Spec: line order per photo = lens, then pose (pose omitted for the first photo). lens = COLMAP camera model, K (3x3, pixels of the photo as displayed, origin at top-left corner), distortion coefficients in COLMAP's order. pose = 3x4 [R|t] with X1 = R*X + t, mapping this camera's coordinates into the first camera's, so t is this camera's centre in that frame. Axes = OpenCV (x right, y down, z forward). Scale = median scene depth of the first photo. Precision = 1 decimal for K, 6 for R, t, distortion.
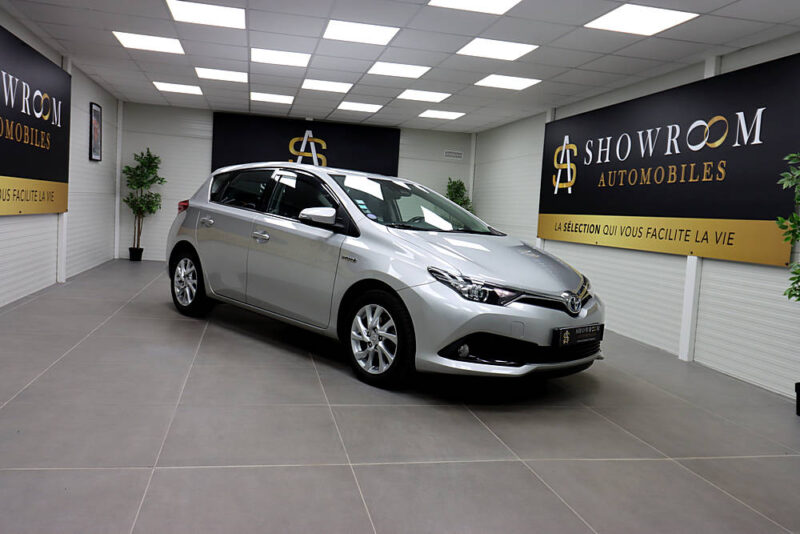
lens RADIAL K [[633.4, 0, 401.3], [0, 633.4, 256.2], [0, 0, 1]] dist [0.012638, 0.003425]
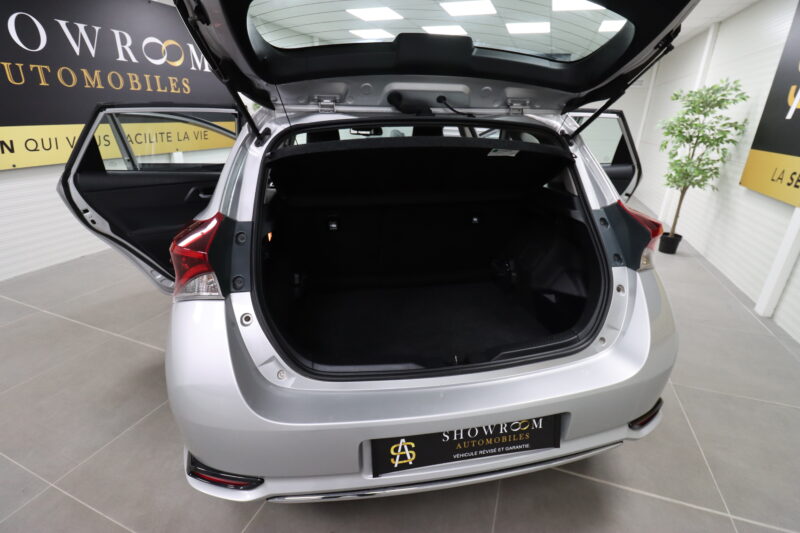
lens RADIAL K [[372.6, 0, 398.6], [0, 372.6, 259.1], [0, 0, 1]] dist [-0.002302, -0.011220]
pose [[-0.822667, -0.284146, 0.492423, -0.359754], [-0.041452, 0.893816, 0.446513, -0.158451], [-0.567011, 0.346920, -0.747091, 1.316998]]
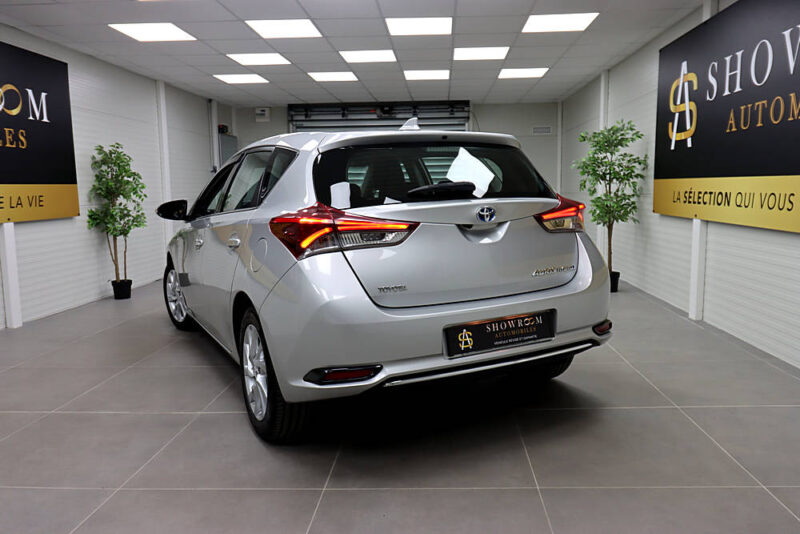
lens RADIAL K [[609.8, 0, 400.8], [0, 609.8, 258.9], [0, 0, 1]] dist [0.009965, 0.002882]
pose [[-0.955499, -0.084078, 0.282761, -0.375493], [-0.026430, 0.979068, 0.201810, -0.144238], [-0.293810, 0.185356, -0.937720, 1.619951]]
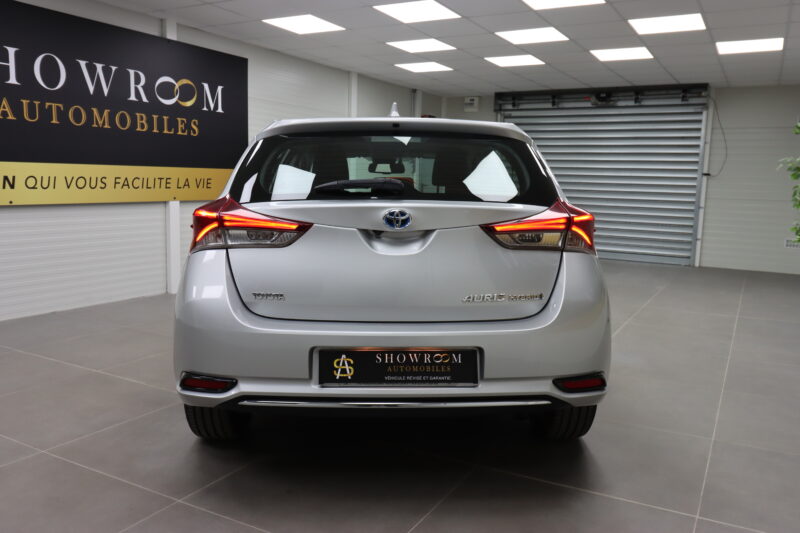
lens RADIAL K [[633.4, 0, 401.3], [0, 633.4, 255.7], [0, 0, 1]] dist [0.012638, 0.003425]
pose [[-0.730775, -0.165161, 0.662336, -0.559908], [-0.026271, 0.976374, 0.214484, -0.147805], [-0.682112, 0.139339, -0.717849, 1.452002]]
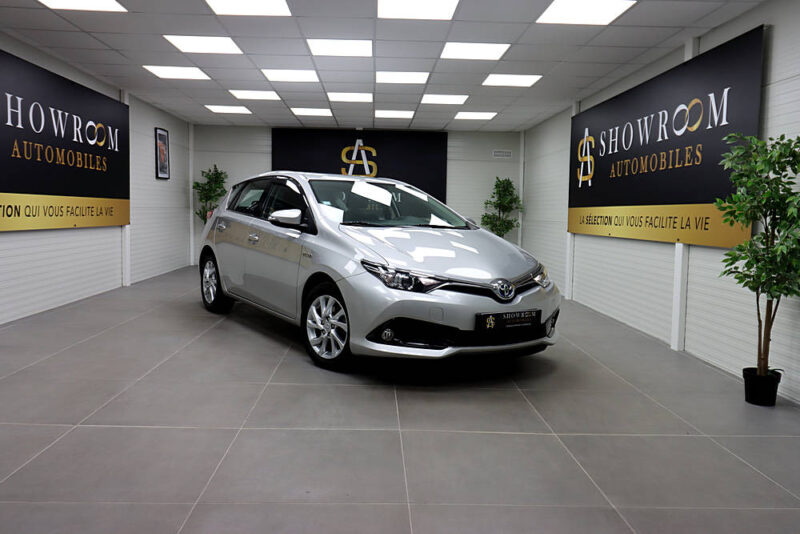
lens RADIAL K [[633.4, 0, 401.3], [0, 633.4, 256.2], [0, 0, 1]] dist [0.012638, 0.003425]
pose [[0.981777, -0.030388, -0.187590, 0.206988], [0.028904, 0.999526, -0.010644, 0.016766], [0.187825, 0.005028, 0.982190, -0.039518]]
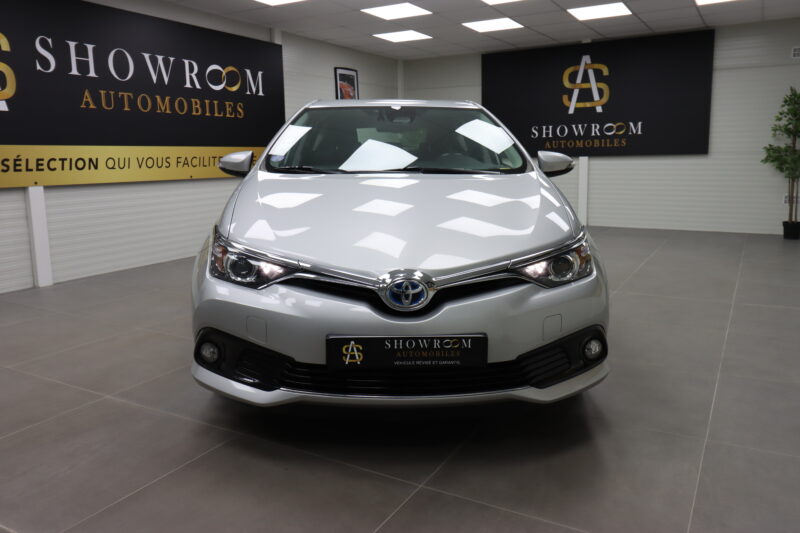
lens RADIAL K [[633.4, 0, 401.3], [0, 633.4, 255.7], [0, 0, 1]] dist [0.012638, 0.003425]
pose [[0.732639, 0.031007, -0.679910, 0.436860], [0.016355, 0.997871, 0.063130, 0.005305], [0.680420, -0.057372, 0.730573, 0.411582]]
